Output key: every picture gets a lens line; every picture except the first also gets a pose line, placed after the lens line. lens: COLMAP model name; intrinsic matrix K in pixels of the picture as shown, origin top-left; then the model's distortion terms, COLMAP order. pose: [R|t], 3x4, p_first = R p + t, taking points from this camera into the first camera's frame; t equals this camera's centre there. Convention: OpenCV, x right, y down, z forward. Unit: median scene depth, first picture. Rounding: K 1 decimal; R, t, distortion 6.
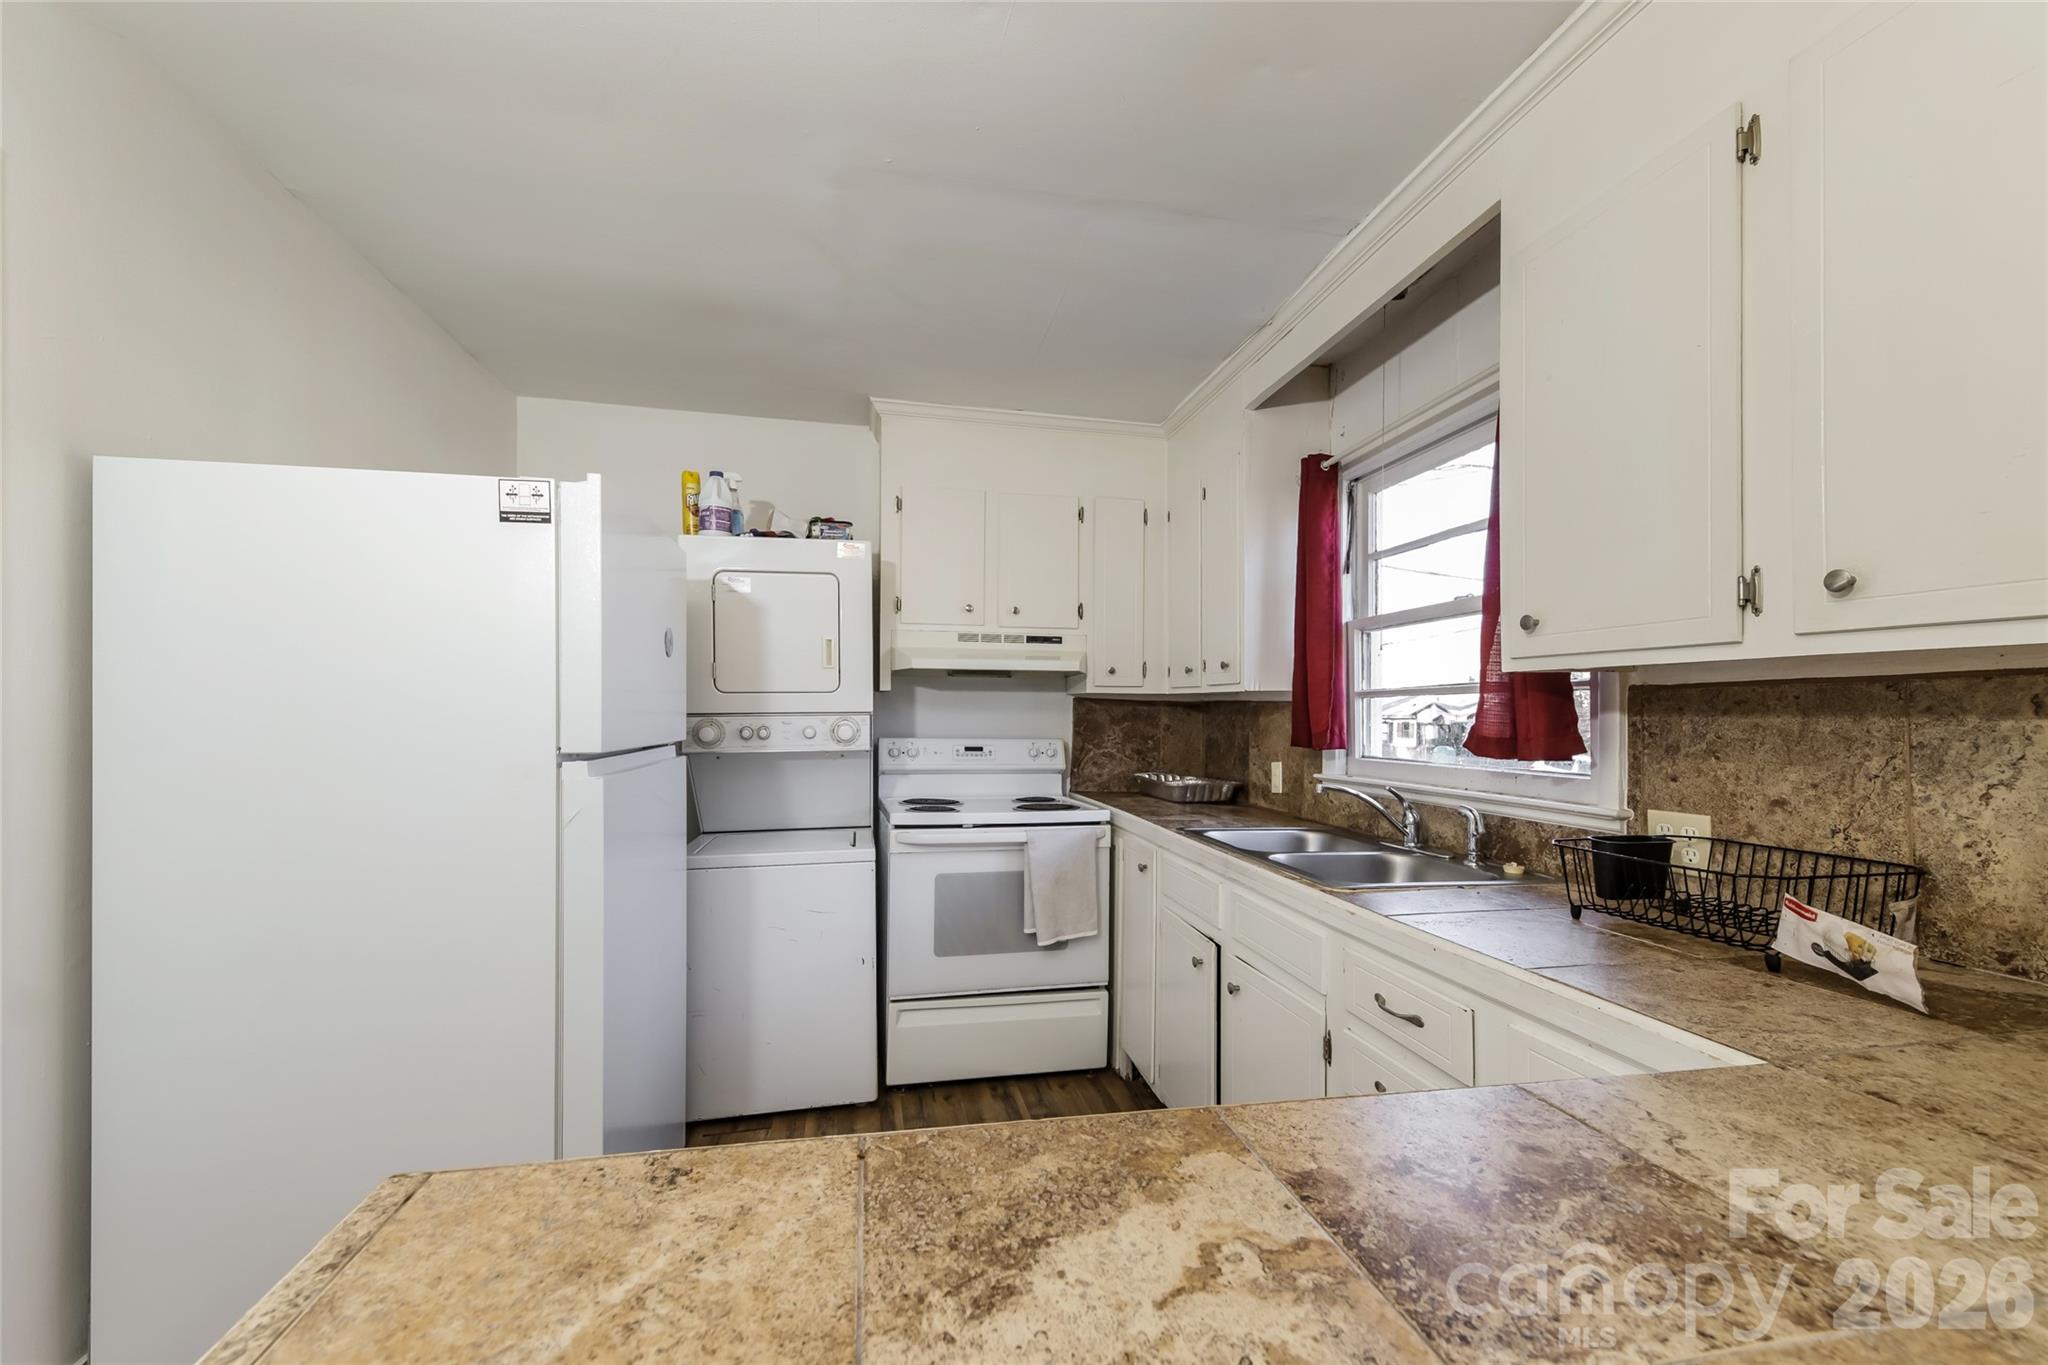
lens RADIAL K [[800.8, 0, 1022.2], [0, 800.8, 709.4], [0, 0, 1]] dist [0.021313, -0.000204]
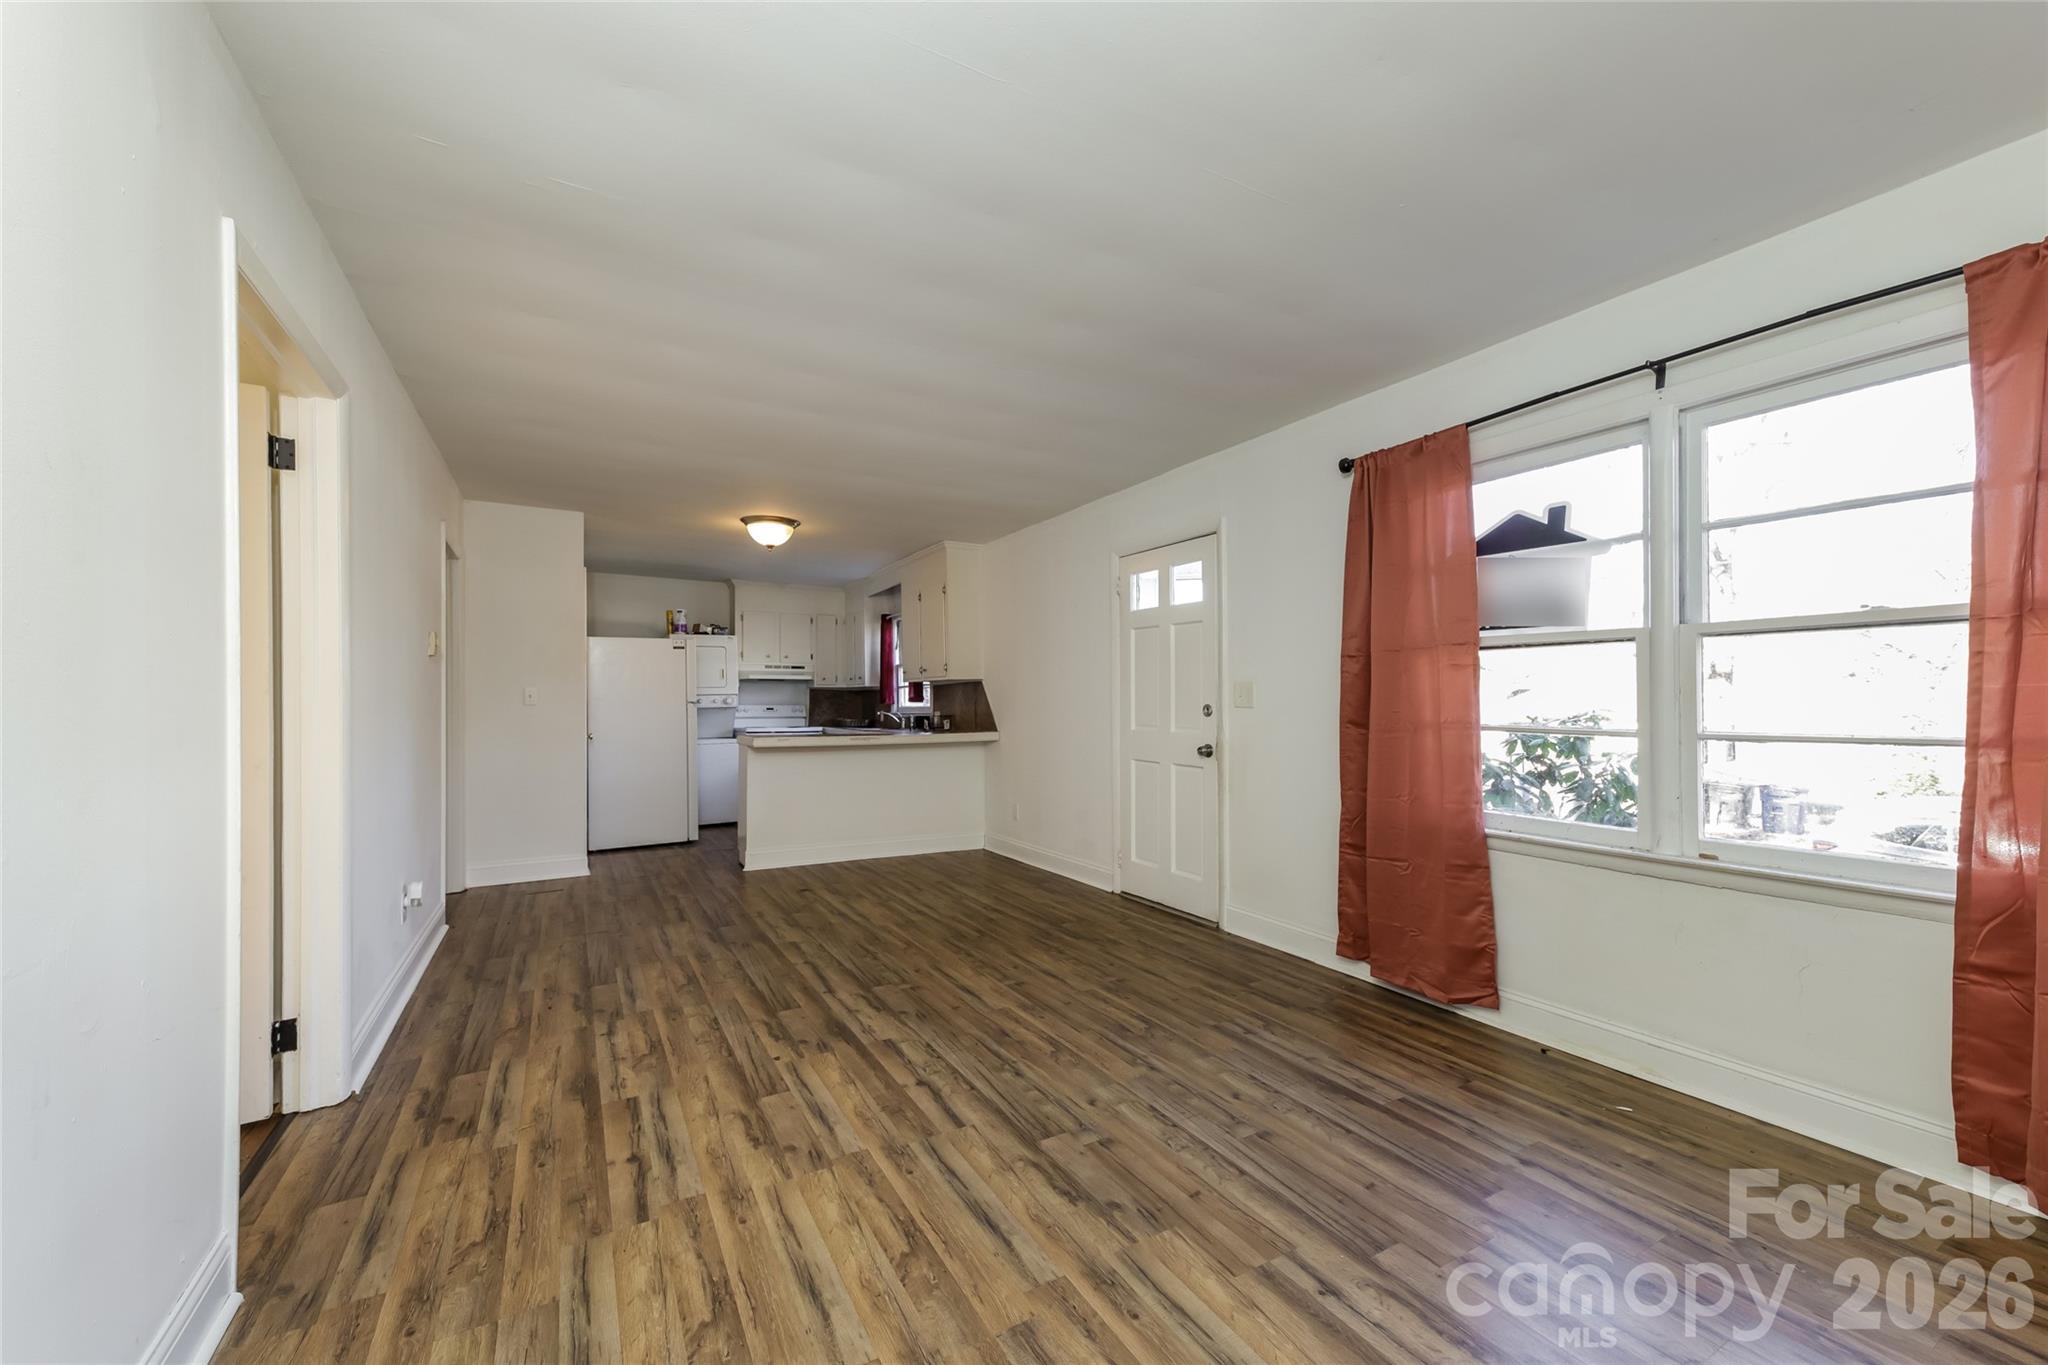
lens RADIAL K [[800.8, 0, 1016.0], [0, 800.8, 715.4], [0, 0, 1]] dist [0.021313, -0.000204]
pose [[0.952568, -0.016332, 0.303887, -0.134422], [0.011939, 0.999796, 0.016306, 0.056182], [-0.304091, -0.011904, 0.952569, -2.560033]]
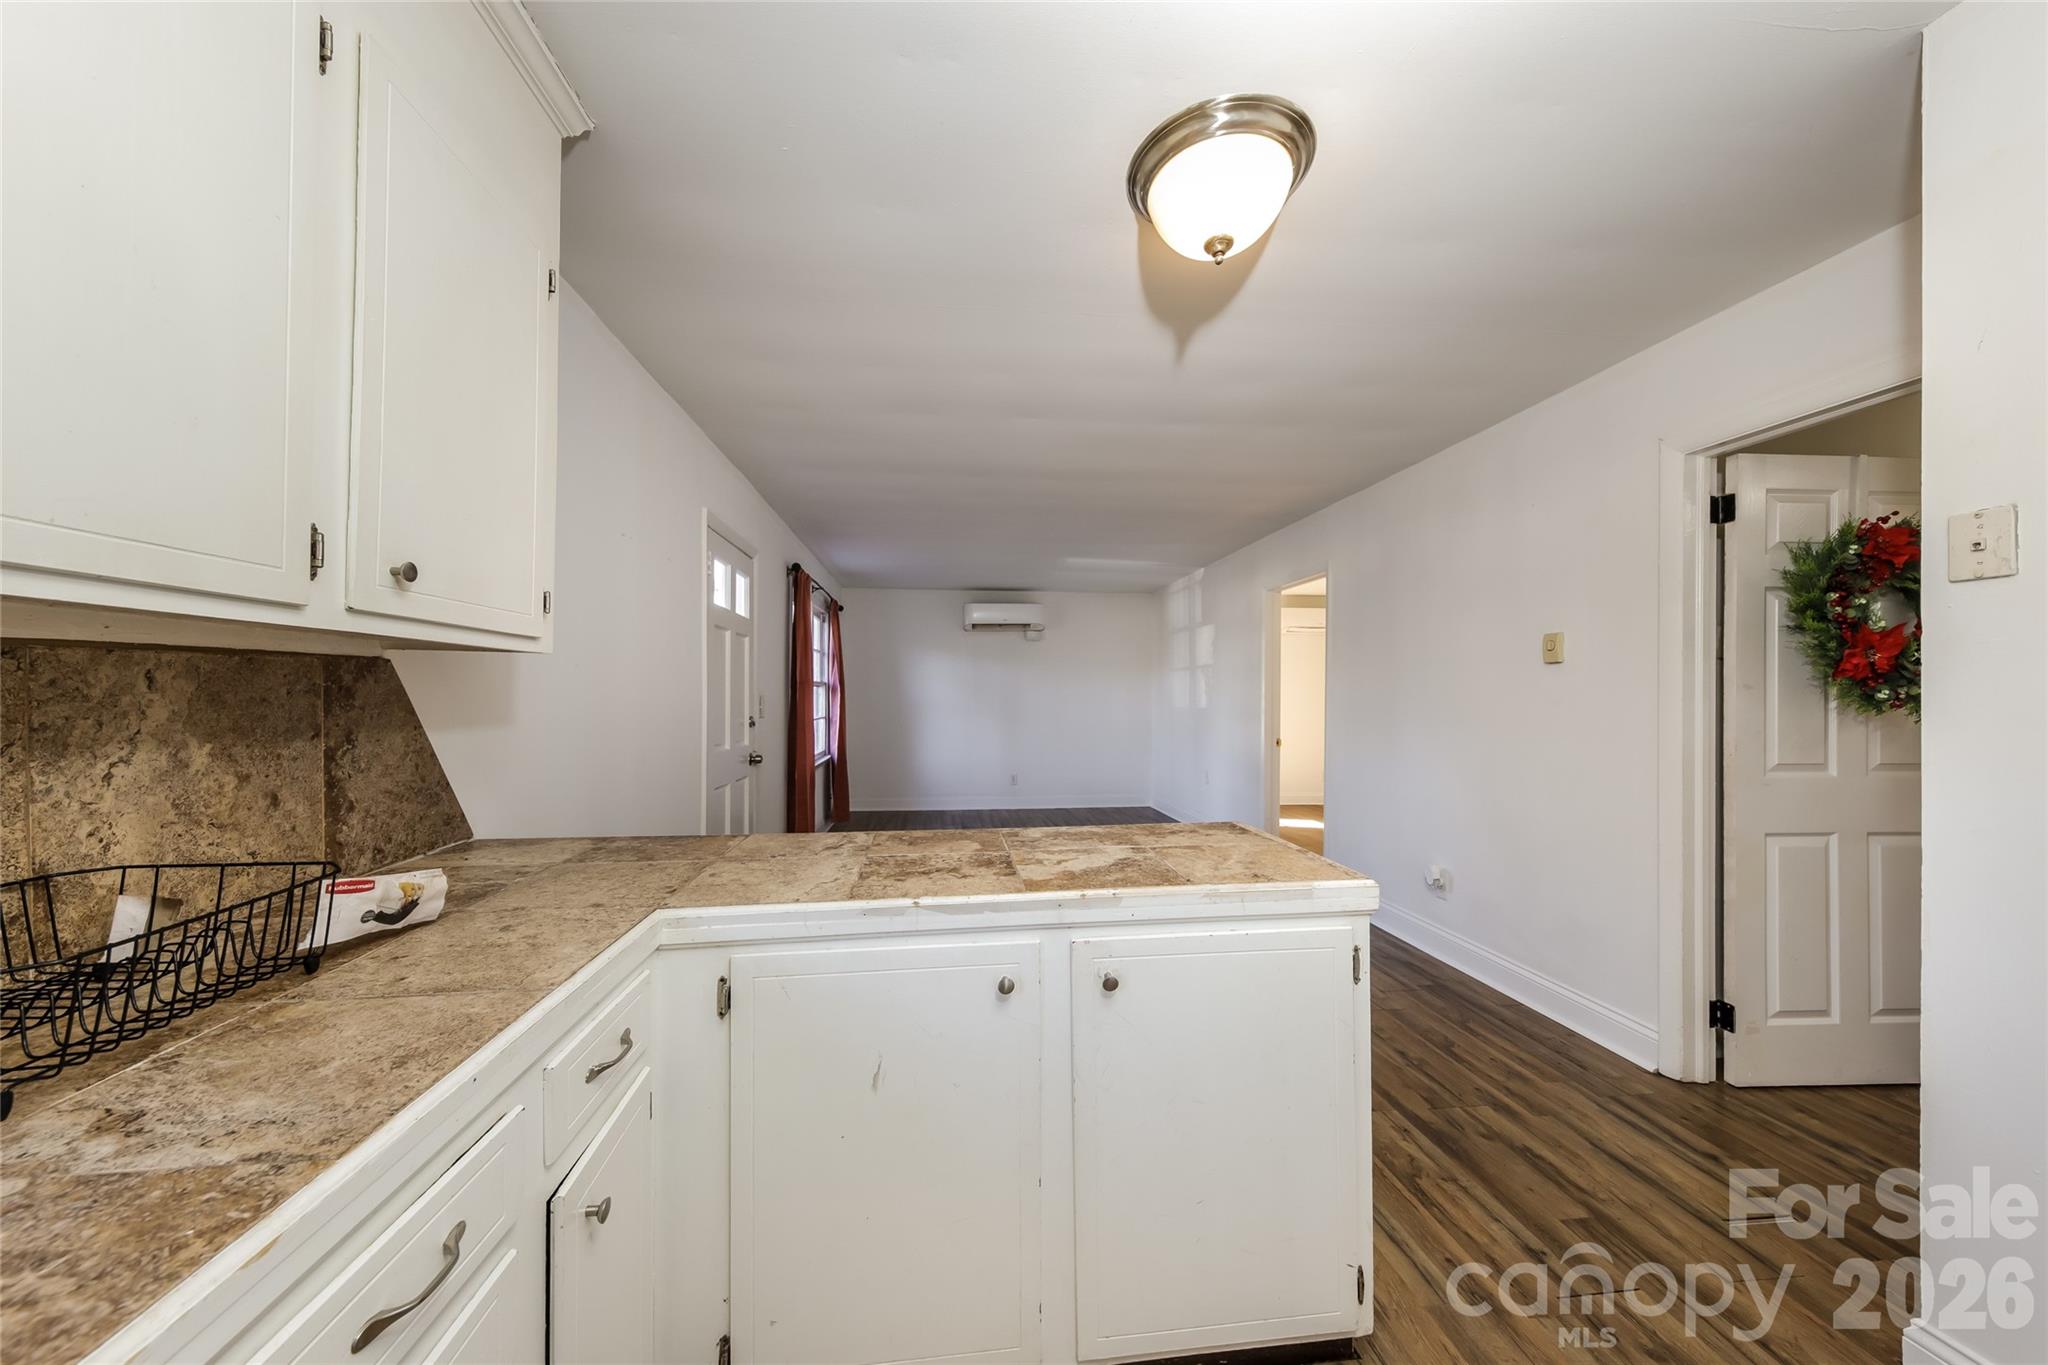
lens RADIAL K [[707.4, 0, 1030.2], [0, 707.4, 694.5], [0, 0, 1]] dist [0.002453, -0.001222]
pose [[-0.996985, -0.008350, 0.077150, 0.031226], [-0.008246, 0.999965, 0.001659, 0.001076], [-0.077161, 0.001018, -0.997018, 0.893628]]
